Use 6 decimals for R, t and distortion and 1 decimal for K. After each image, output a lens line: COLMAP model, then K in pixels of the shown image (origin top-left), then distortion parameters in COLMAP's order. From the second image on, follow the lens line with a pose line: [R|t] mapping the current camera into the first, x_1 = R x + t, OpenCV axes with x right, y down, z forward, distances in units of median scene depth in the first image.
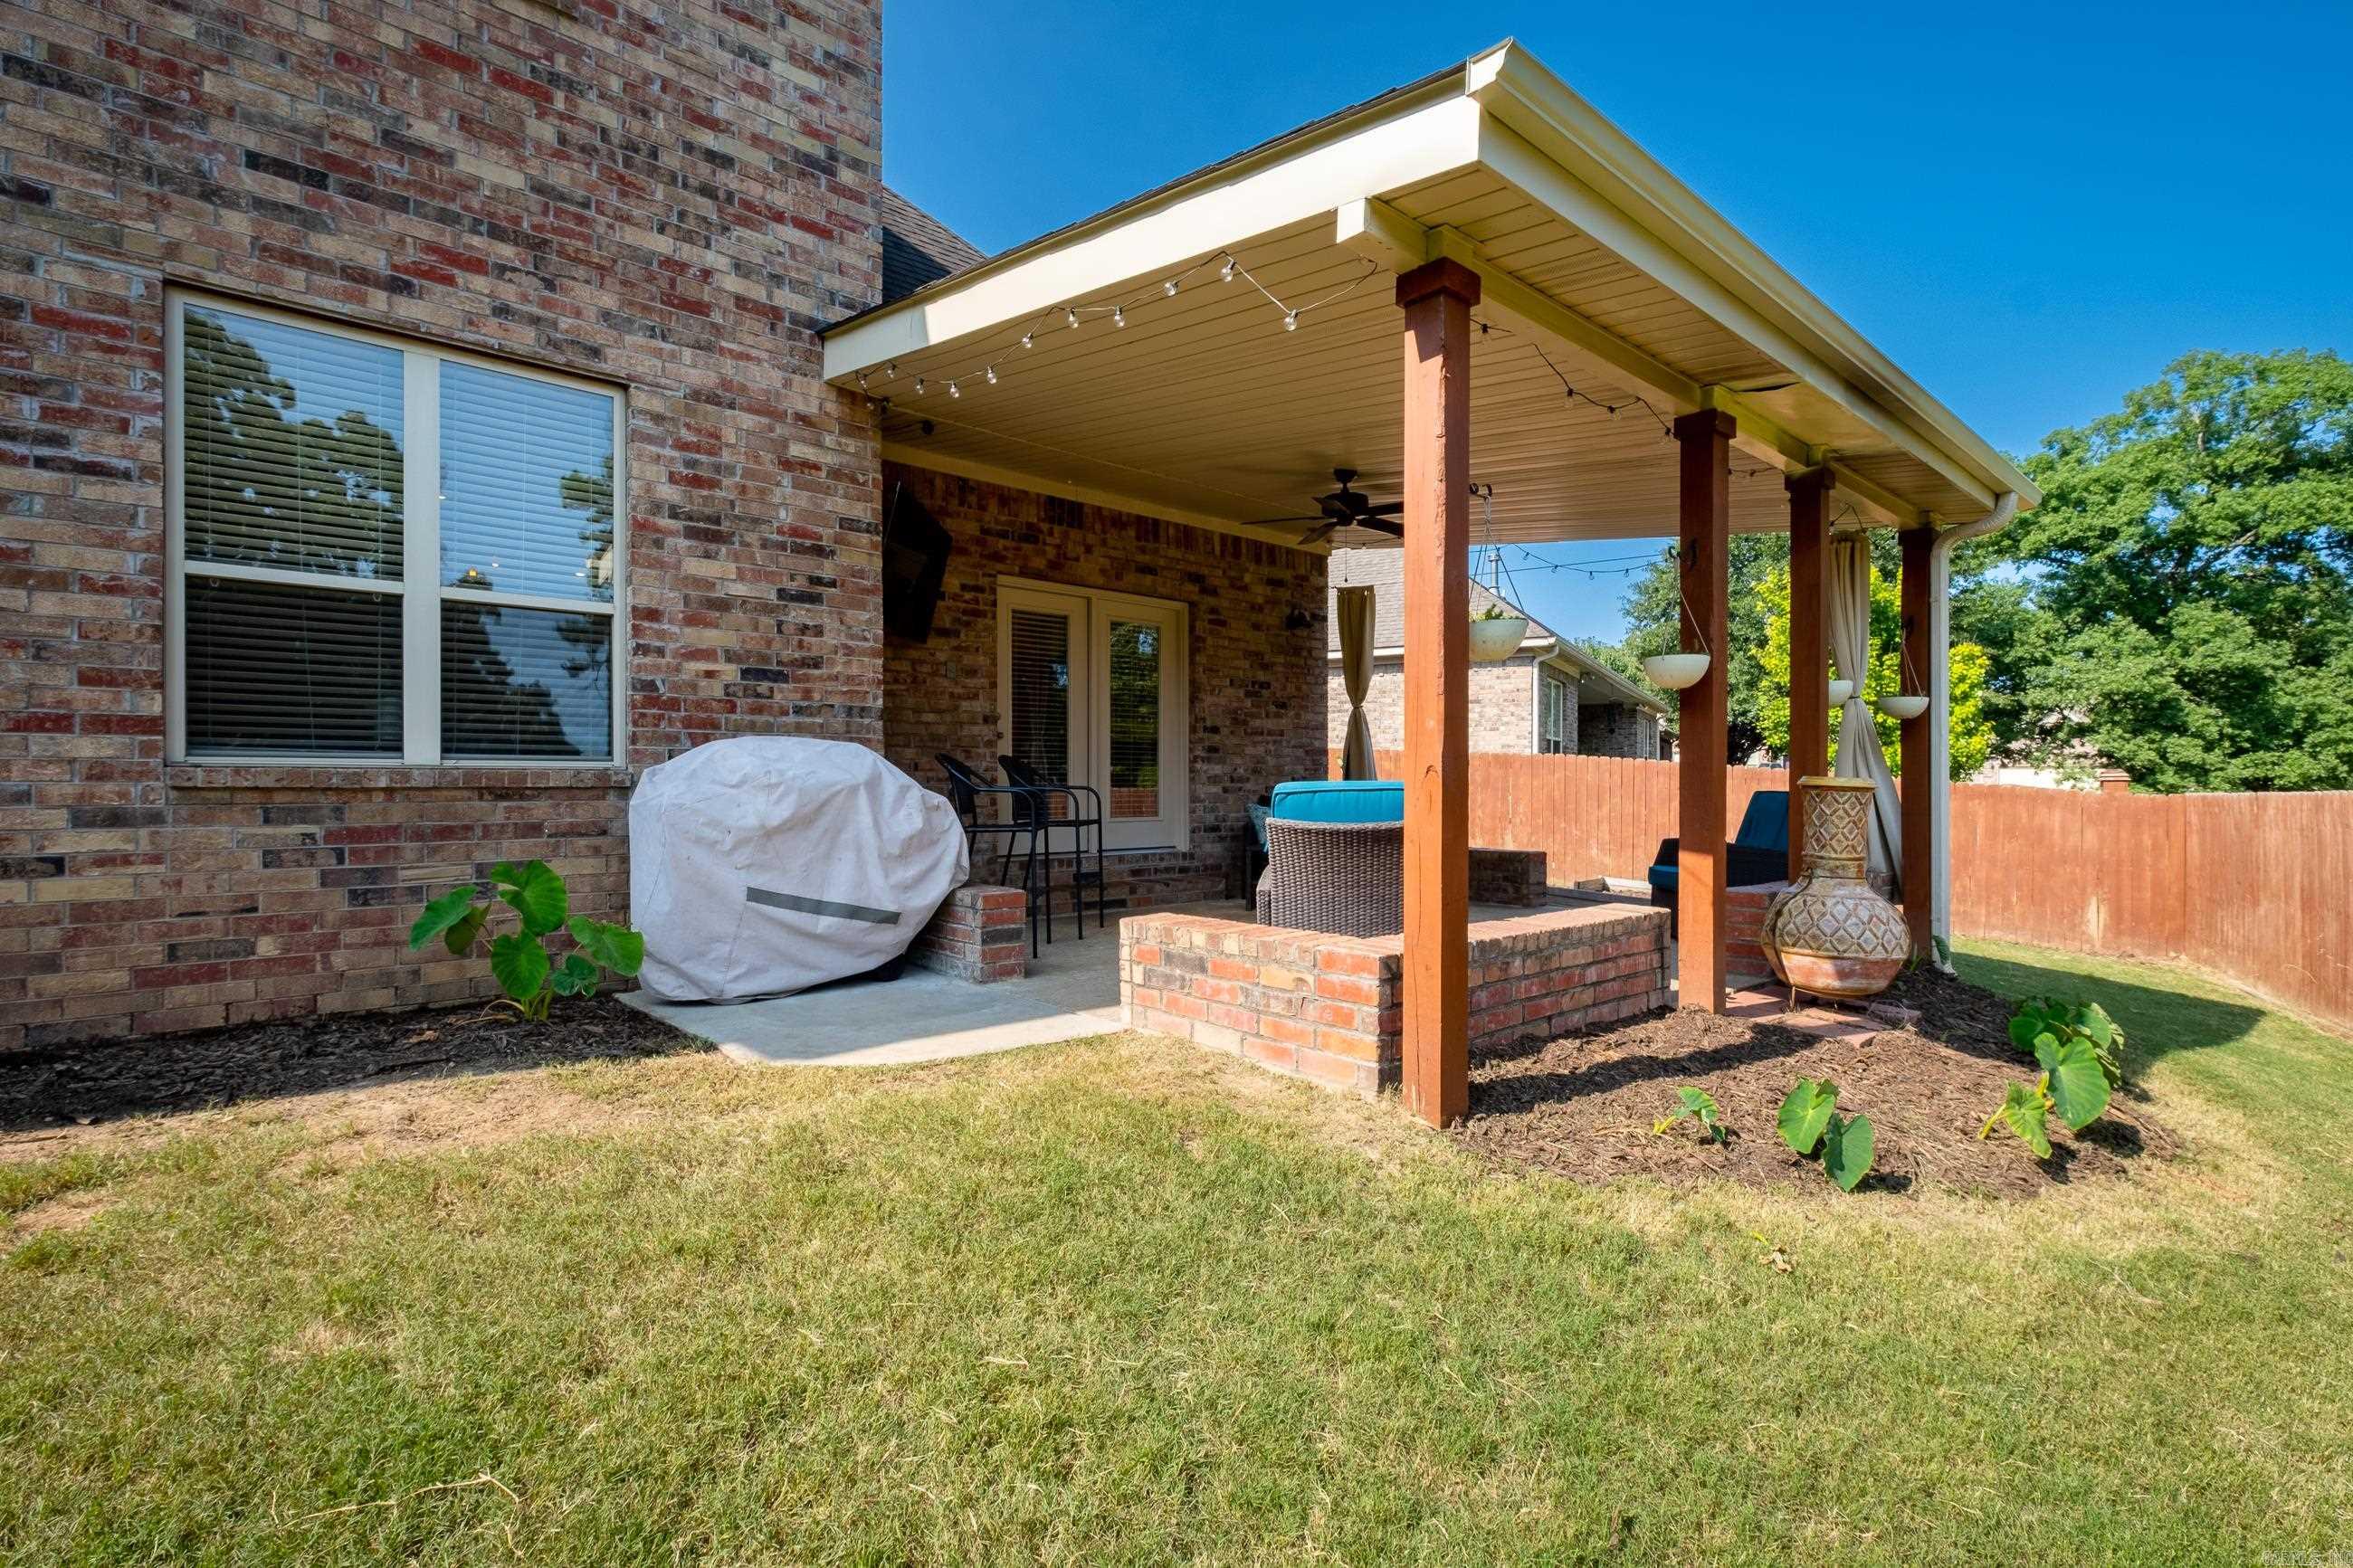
lens RADIAL K [[1051.6, 0, 1169.6], [0, 1051.6, 787.7], [0, 0, 1]] dist [-0.001658, -0.000128]
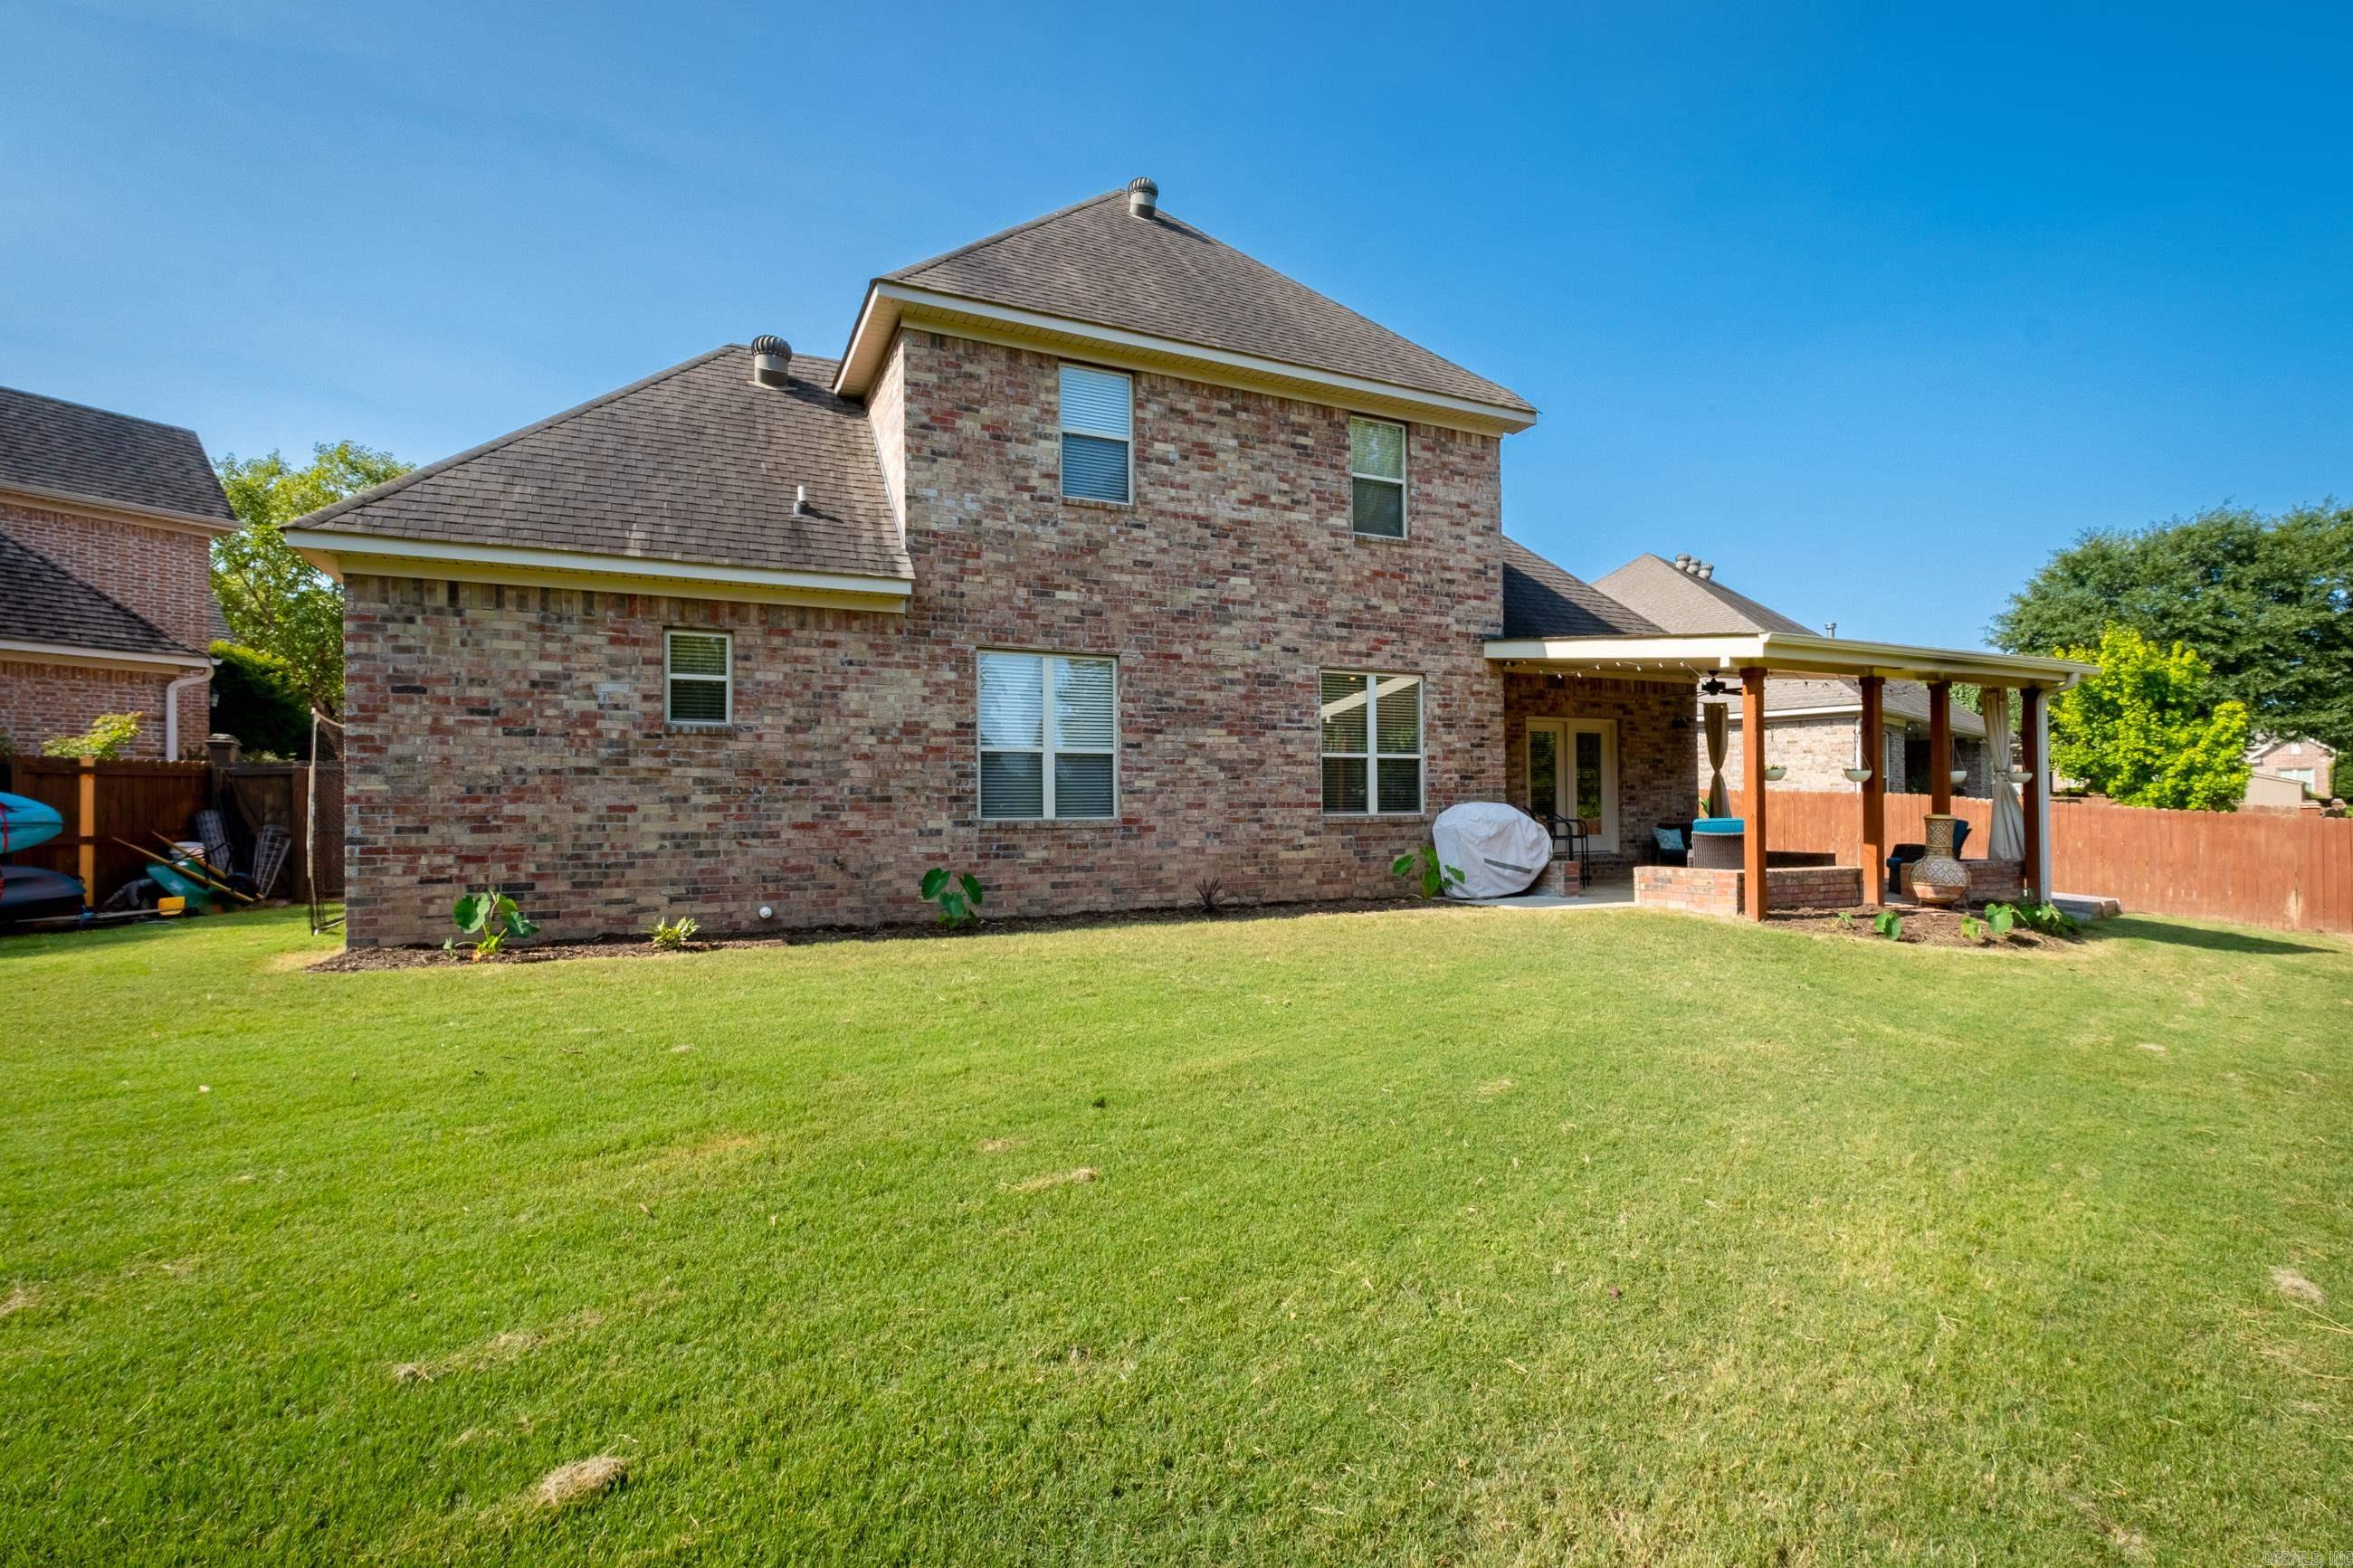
lens RADIAL K [[1064.5, 0, 1175.8], [0, 1064.5, 800.5], [0, 0, 1]] dist [0.000542, 0.000174]
pose [[0.961112, -0.012956, -0.275856, -0.372536], [0.009114, 0.999843, -0.015206, -0.019938], [0.276010, 0.012100, 0.961079, -1.772342]]
